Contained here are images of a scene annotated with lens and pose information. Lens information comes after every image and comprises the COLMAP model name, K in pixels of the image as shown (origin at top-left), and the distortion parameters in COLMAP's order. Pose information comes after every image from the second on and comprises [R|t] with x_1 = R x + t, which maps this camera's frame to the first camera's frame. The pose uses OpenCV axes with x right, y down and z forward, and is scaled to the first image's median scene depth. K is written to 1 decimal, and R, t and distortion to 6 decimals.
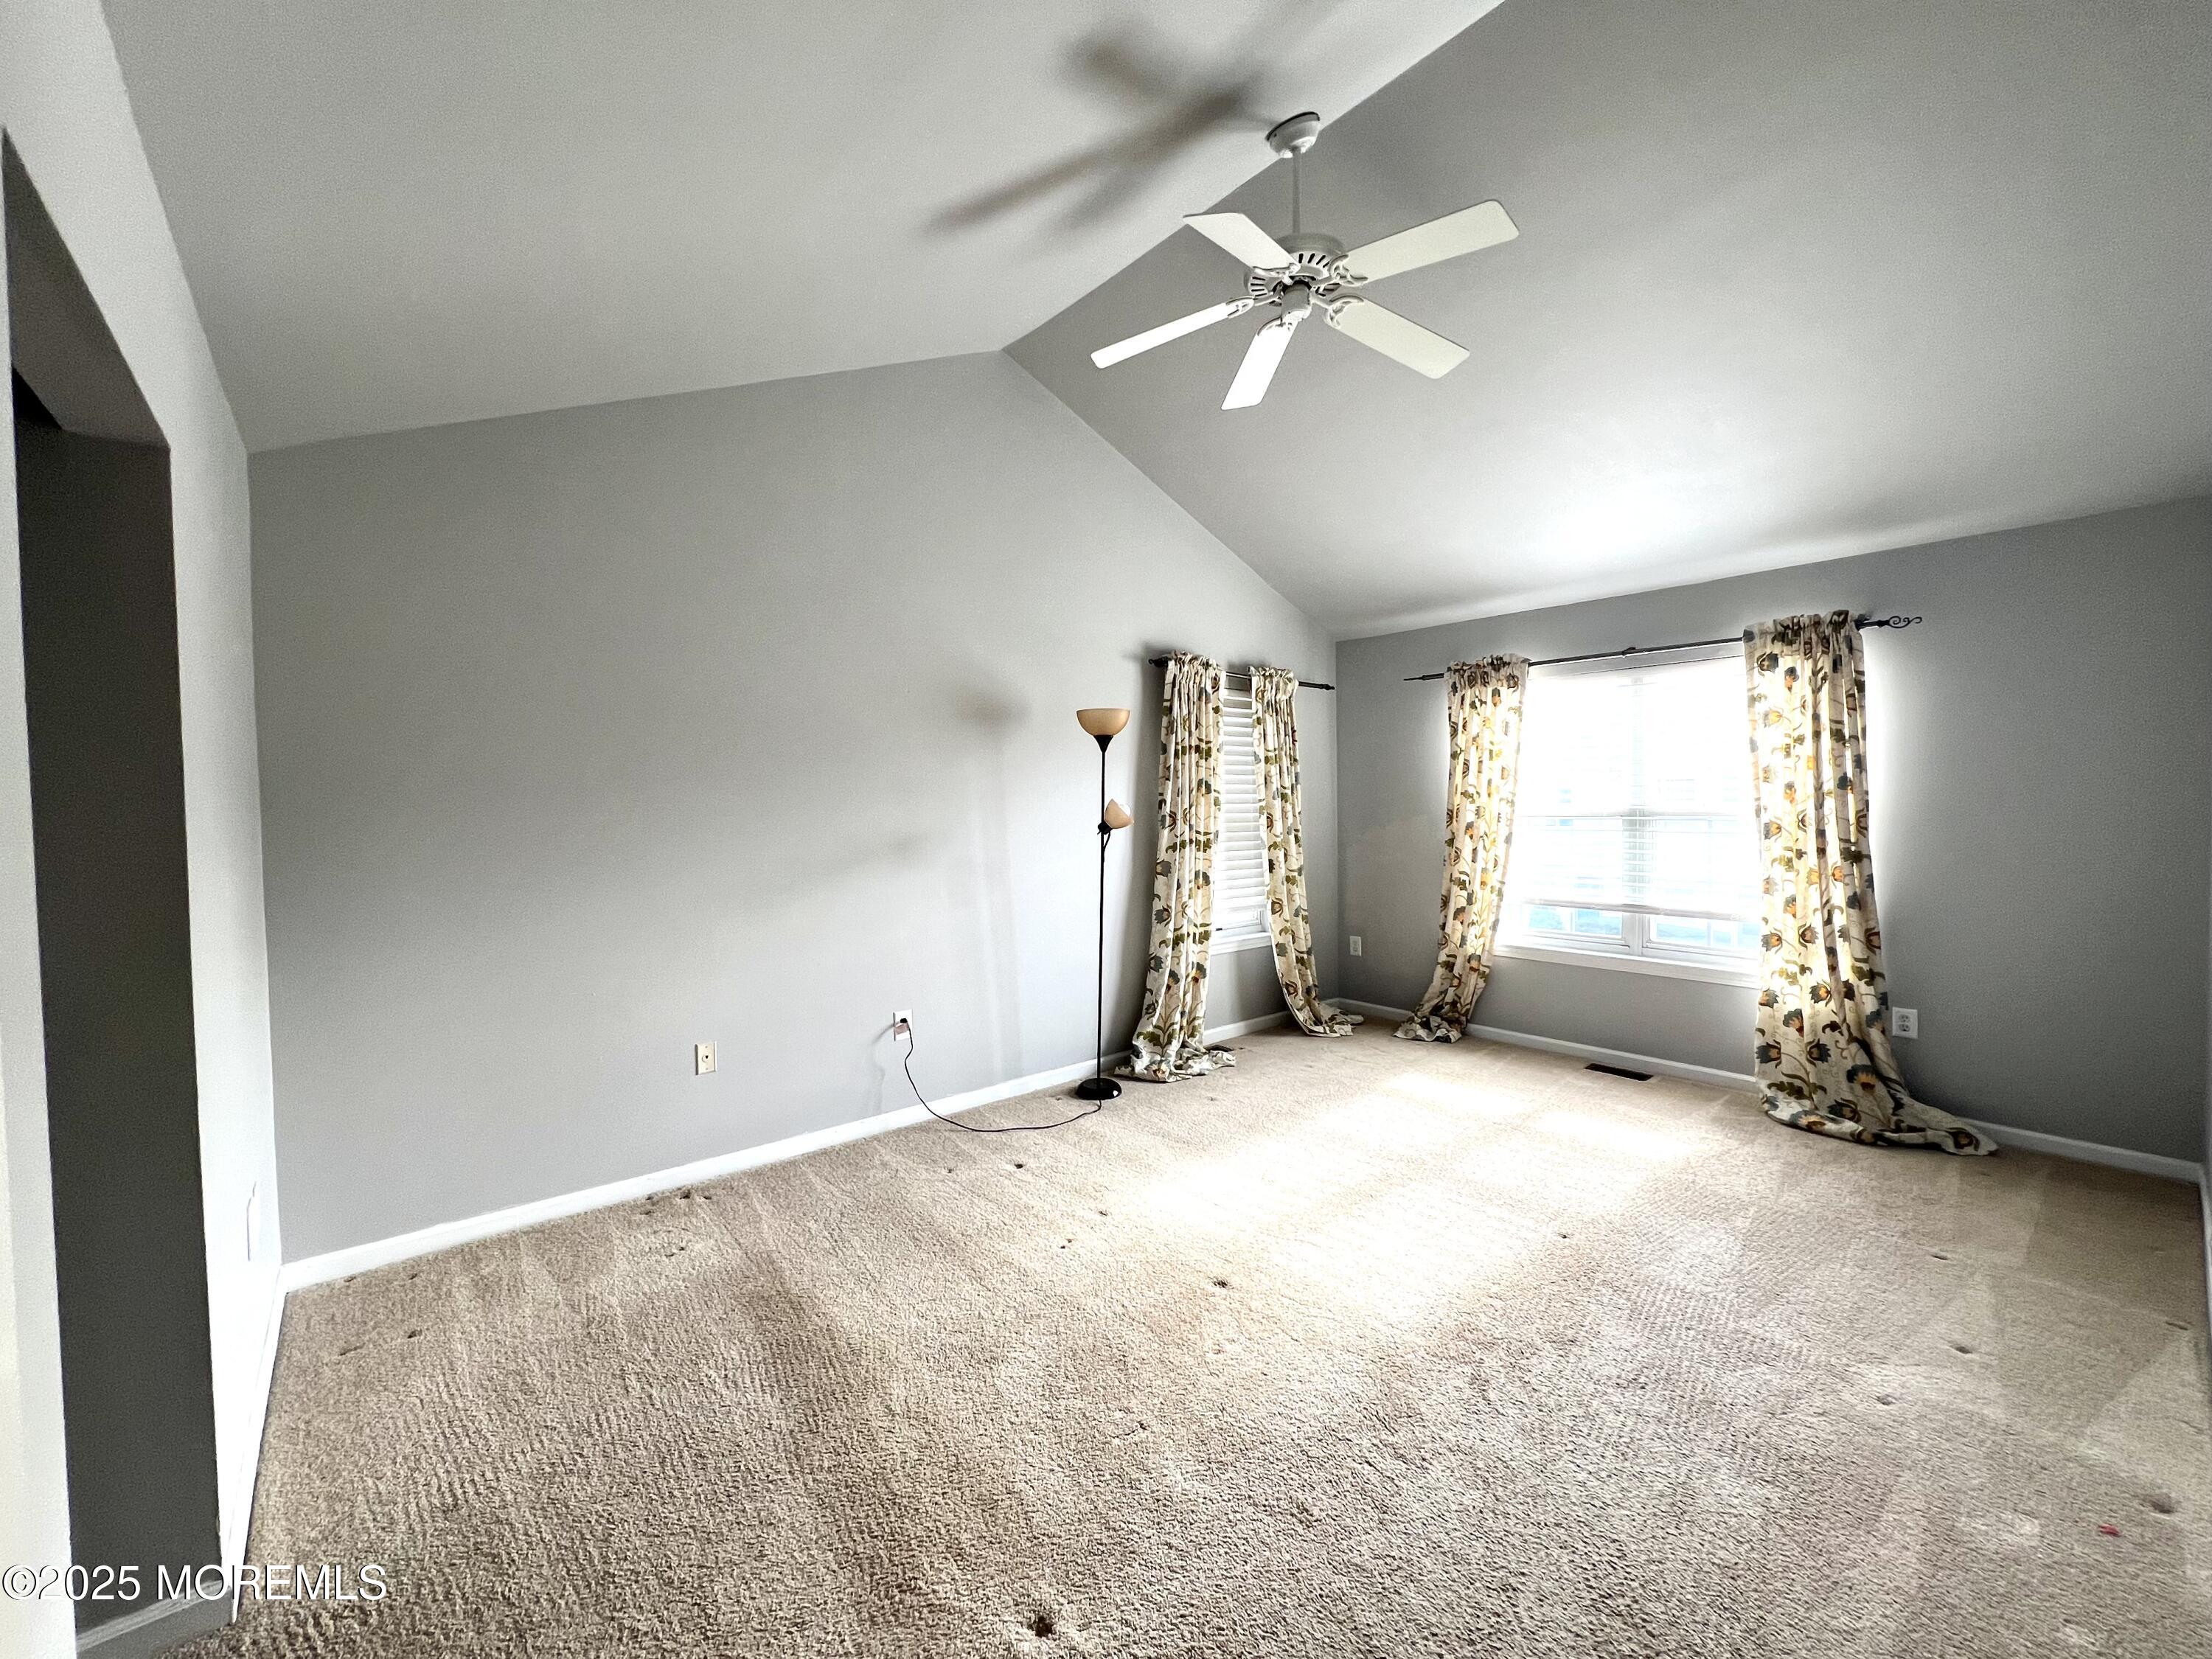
lens RADIAL K [[889.7, 0, 1106.9], [0, 889.7, 827.9], [0, 0, 1]] dist [-0.000929, 0.000385]
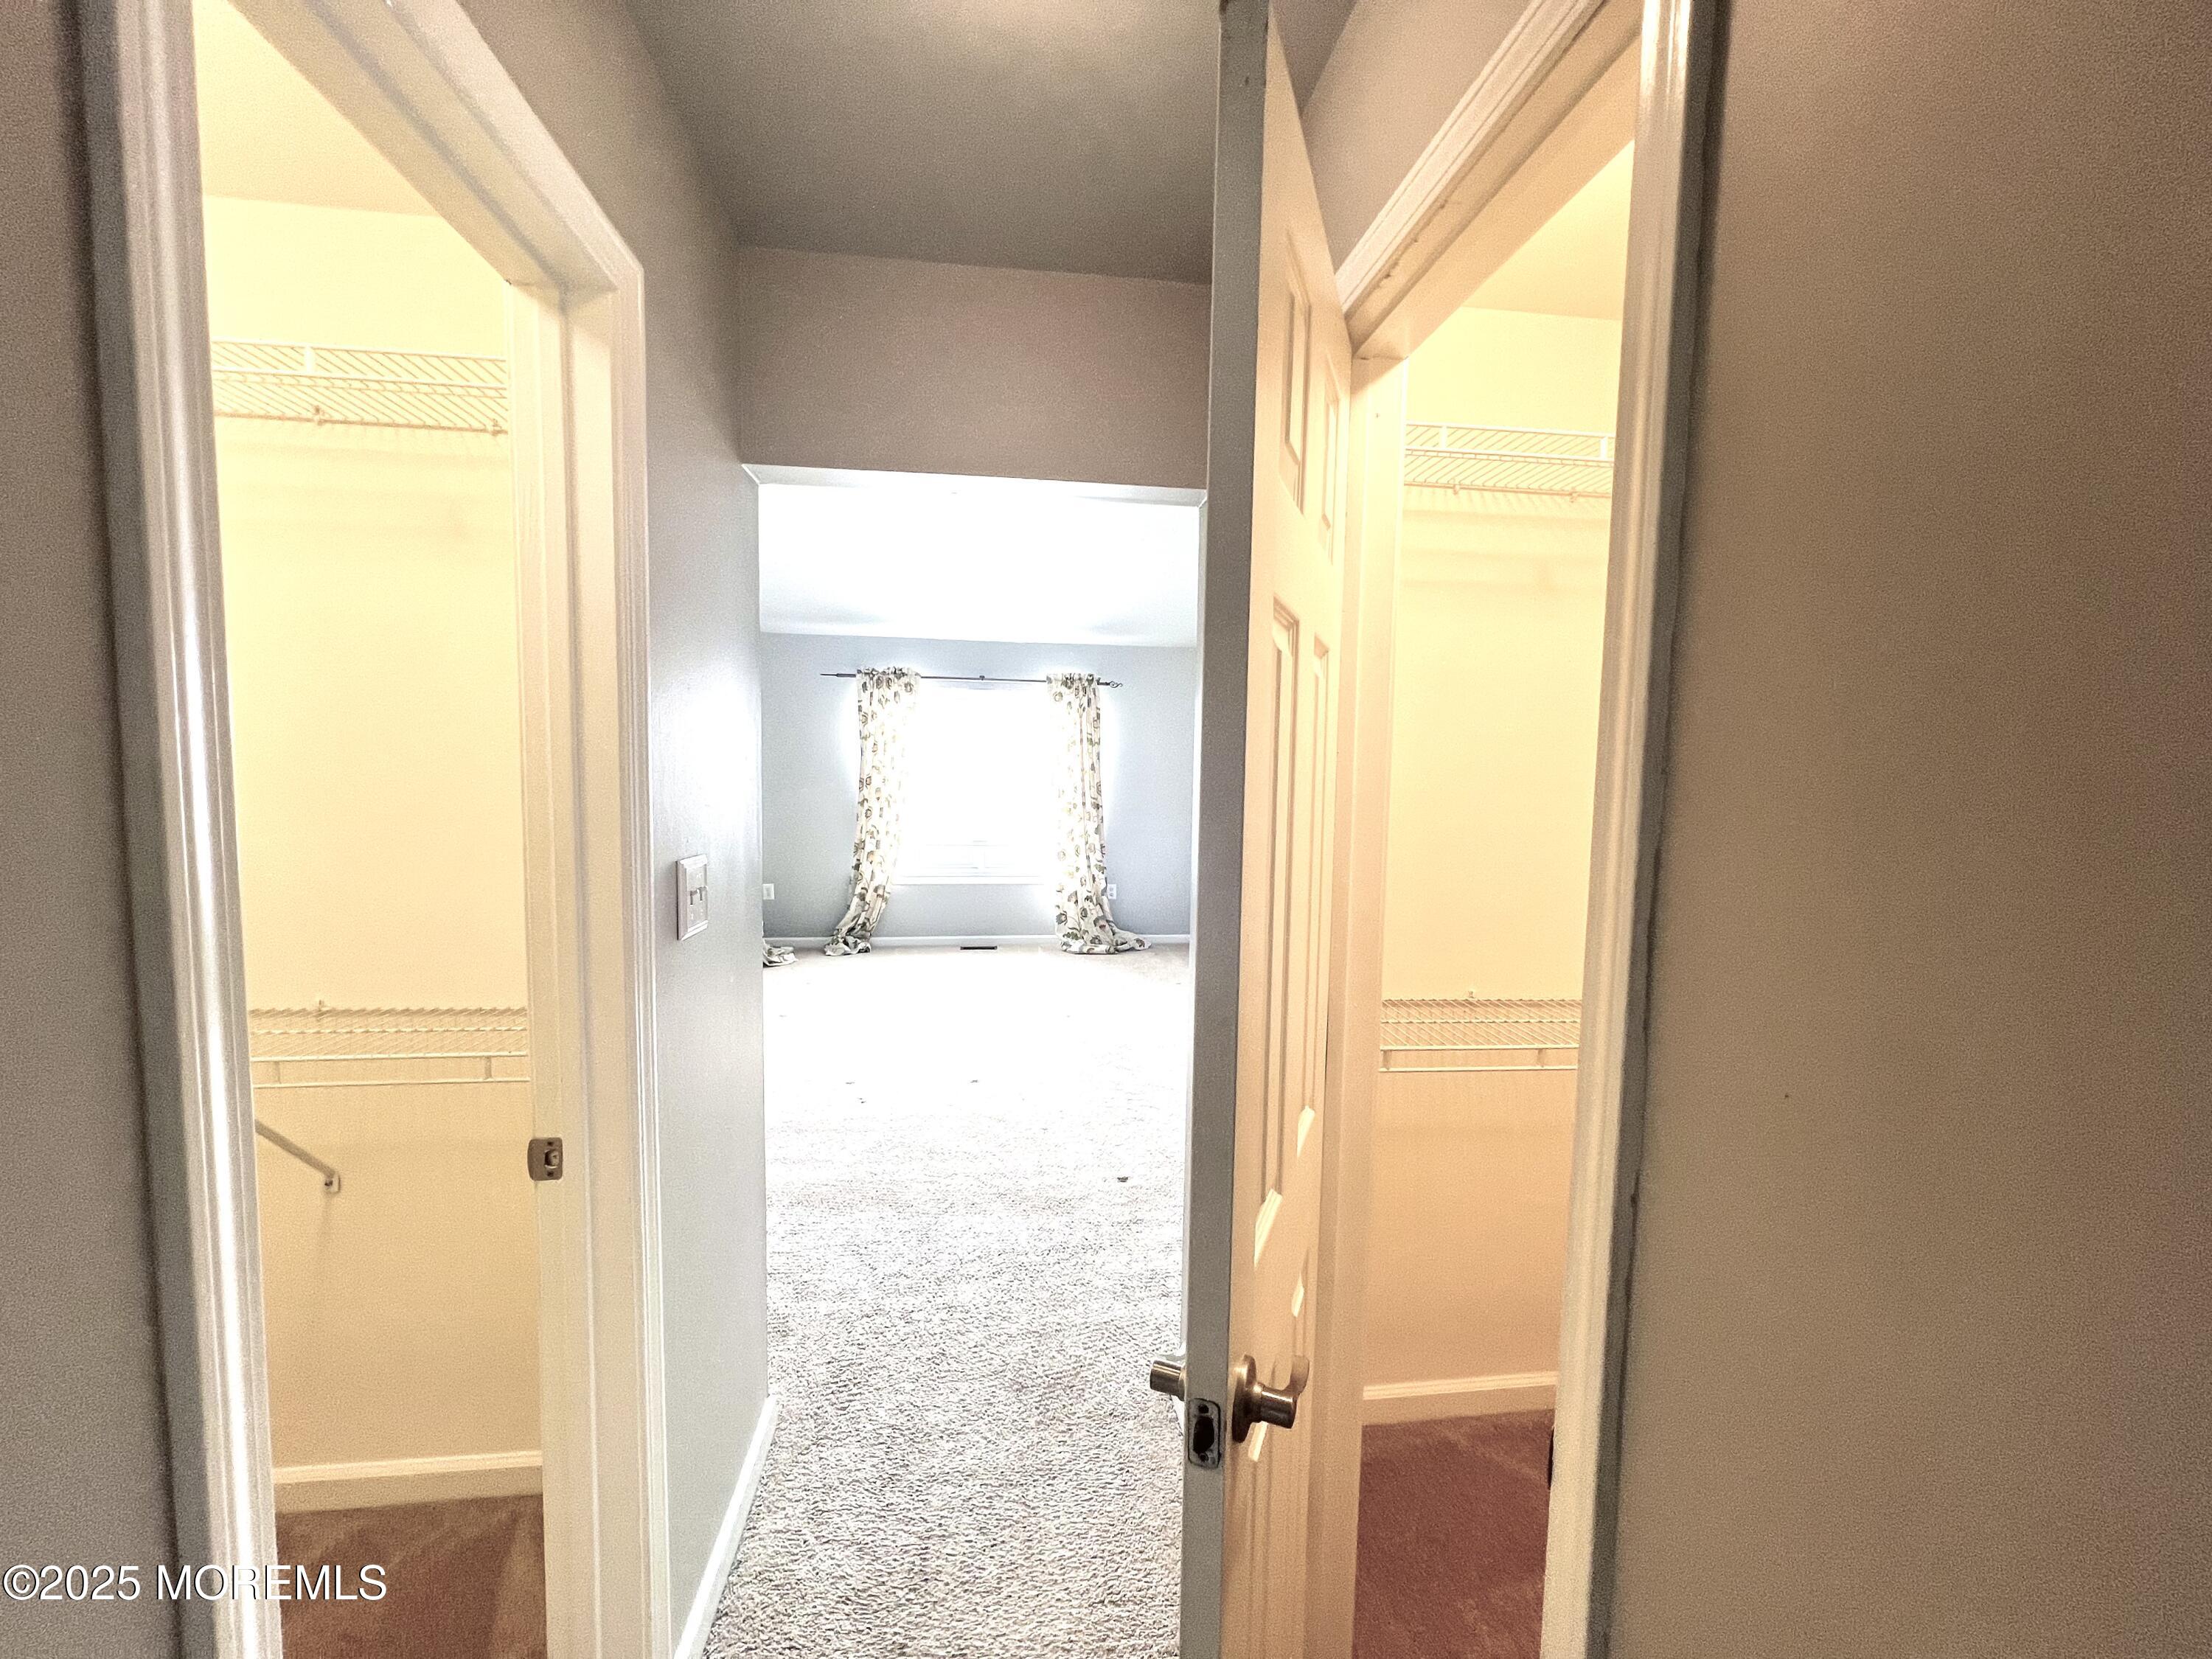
lens RADIAL K [[889.7, 0, 1100.4], [0, 889.7, 827.2], [0, 0, 1]] dist [-0.000929, 0.000385]
pose [[0.536497, -0.034726, 0.843187, -0.648099], [0.004102, 0.999249, 0.038543, 0.002971], [-0.843892, -0.017220, 0.536236, -0.013928]]
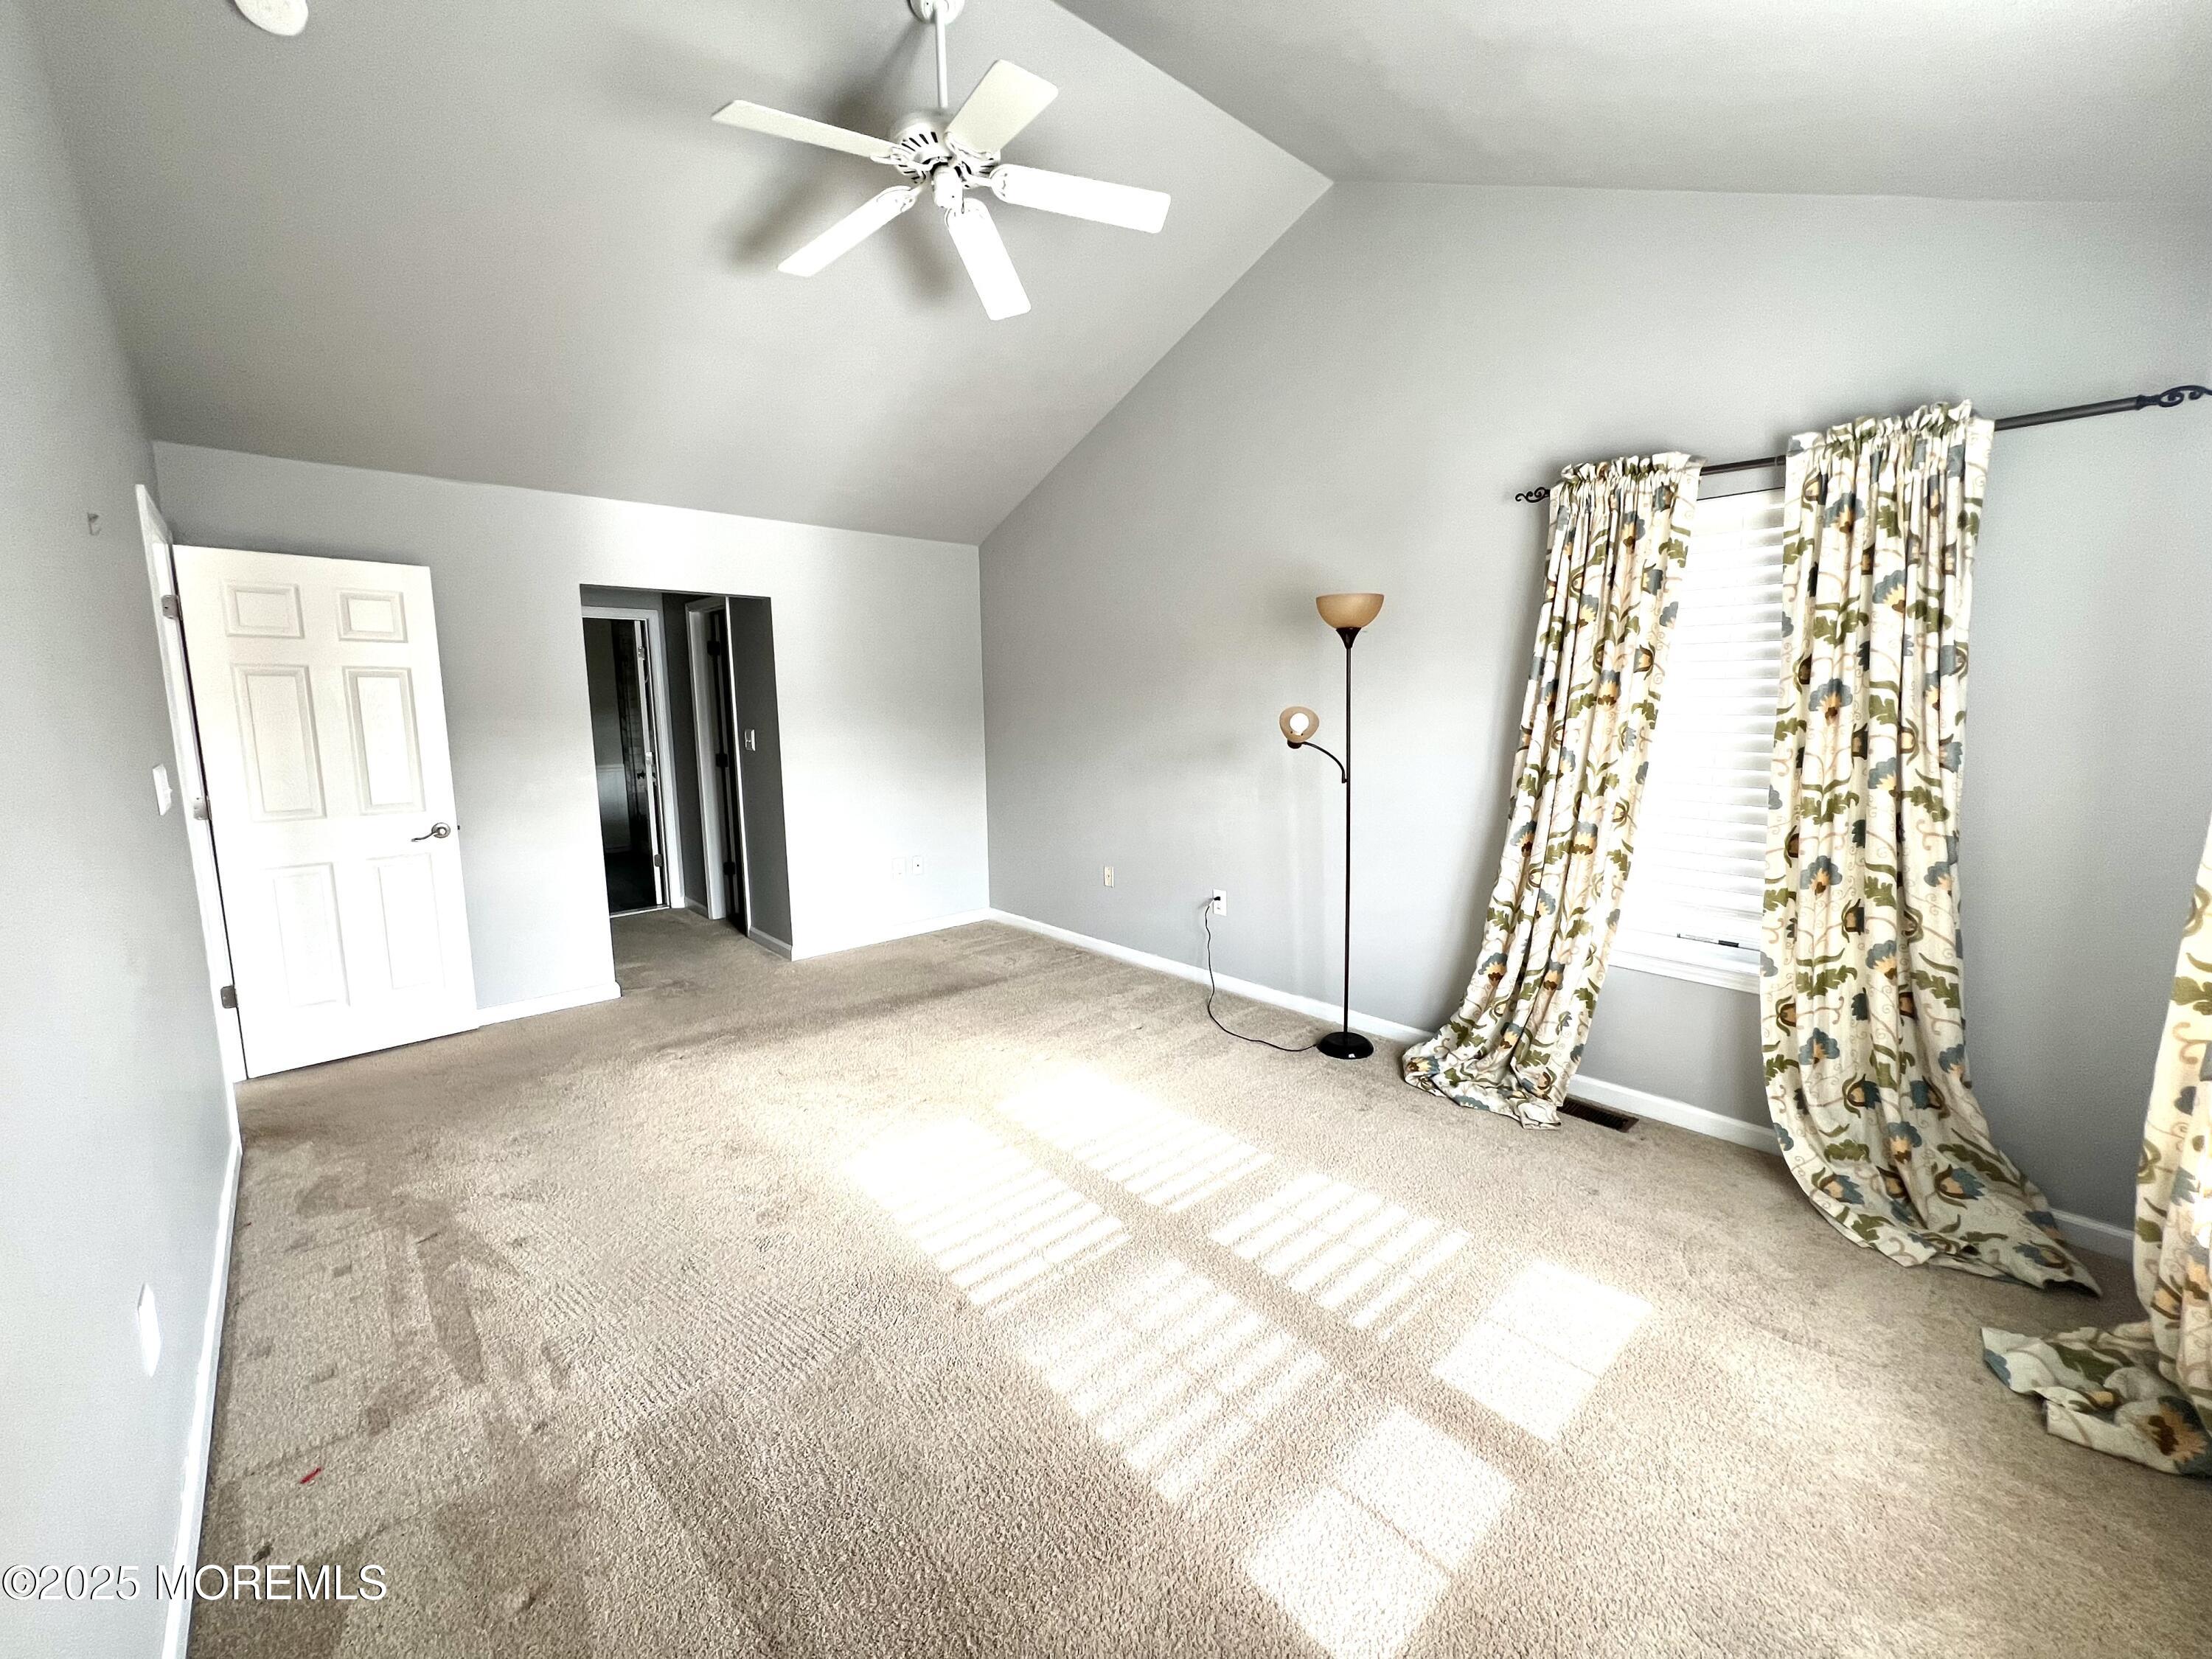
lens RADIAL K [[889.7, 0, 1112.9], [0, 889.7, 830.1], [0, 0, 1]] dist [-0.000929, 0.000385]
pose [[0.039954, 0.151475, -0.987653, 0.838317], [-0.023173, 0.988317, 0.150639, -0.039074], [0.998933, 0.016868, 0.042997, 0.764404]]
